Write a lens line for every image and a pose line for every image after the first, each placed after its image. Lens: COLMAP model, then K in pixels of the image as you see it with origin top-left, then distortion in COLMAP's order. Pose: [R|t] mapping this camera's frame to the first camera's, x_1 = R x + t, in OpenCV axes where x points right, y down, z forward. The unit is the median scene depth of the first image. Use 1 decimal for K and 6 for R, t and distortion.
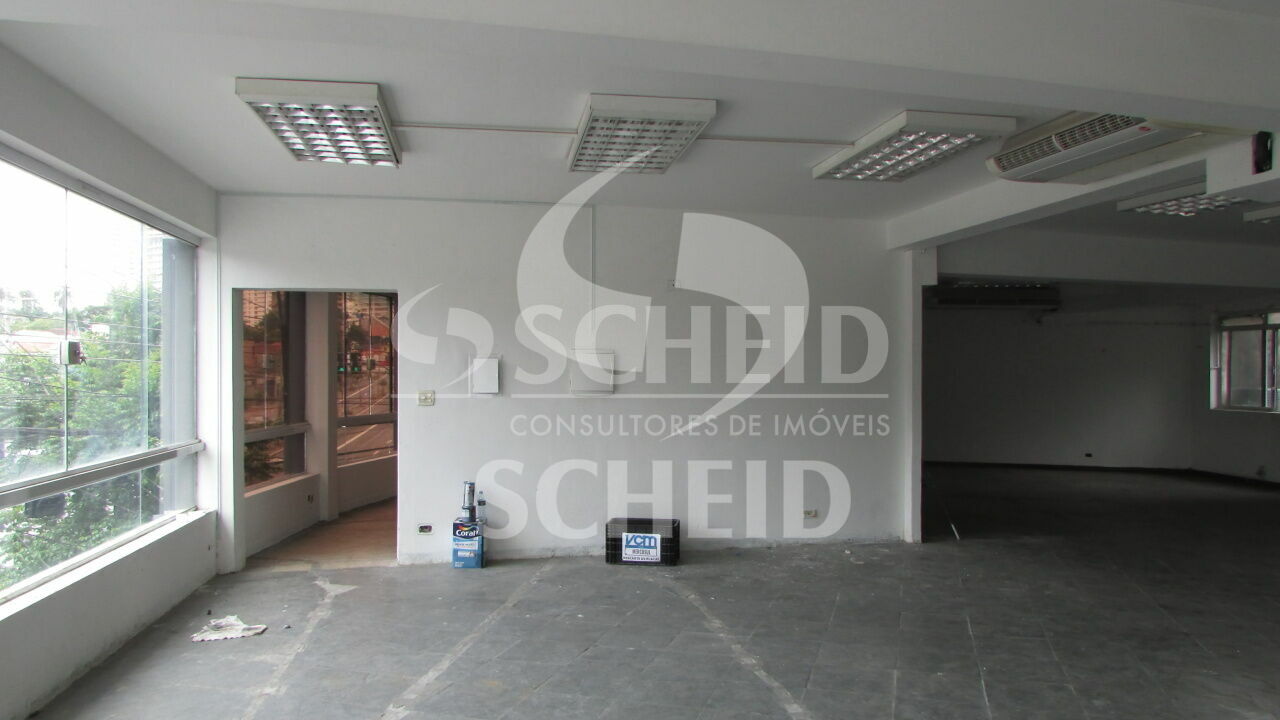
lens RADIAL K [[910.7, 0, 642.4], [0, 910.7, 360.7], [0, 0, 1]] dist [-0.012166, -0.000546]
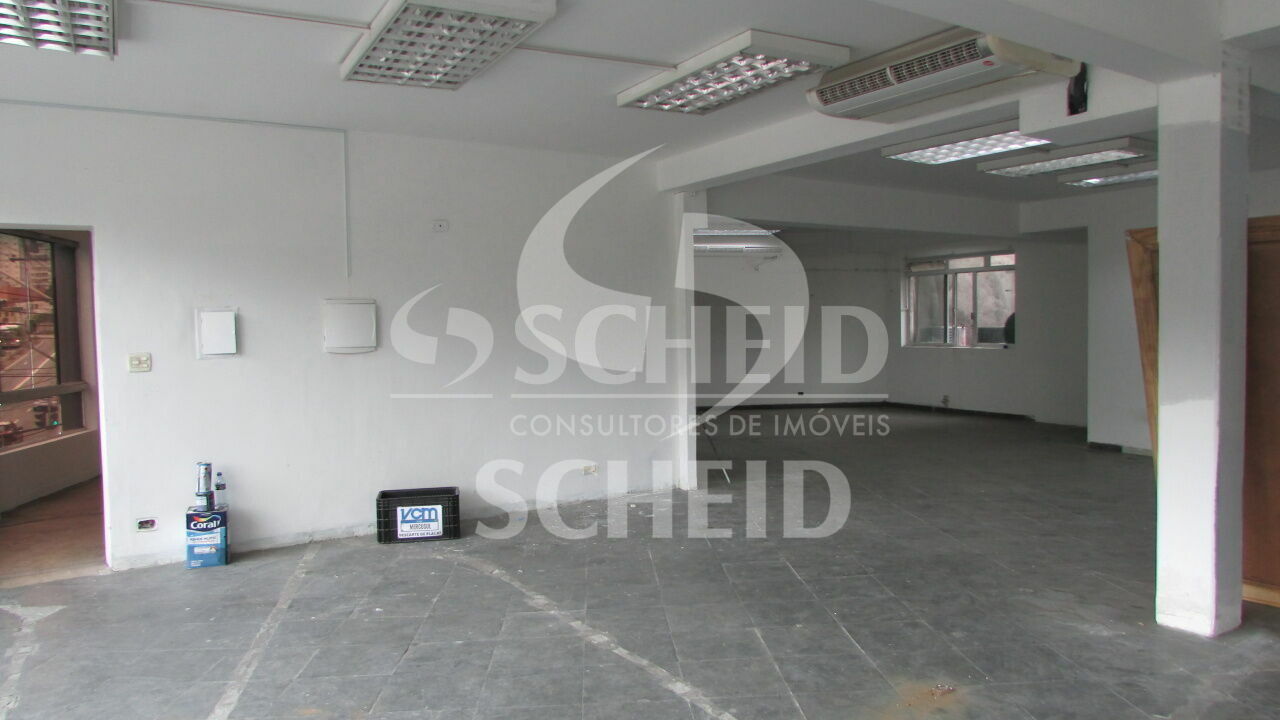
lens RADIAL K [[910.7, 0, 639.6], [0, 910.7, 366.8], [0, 0, 1]] dist [-0.012166, -0.000546]
pose [[0.942185, -0.040552, 0.332630, -0.120310], [0.021365, 0.997900, 0.061142, 0.006372], [-0.334411, -0.050501, 0.941073, 0.135718]]
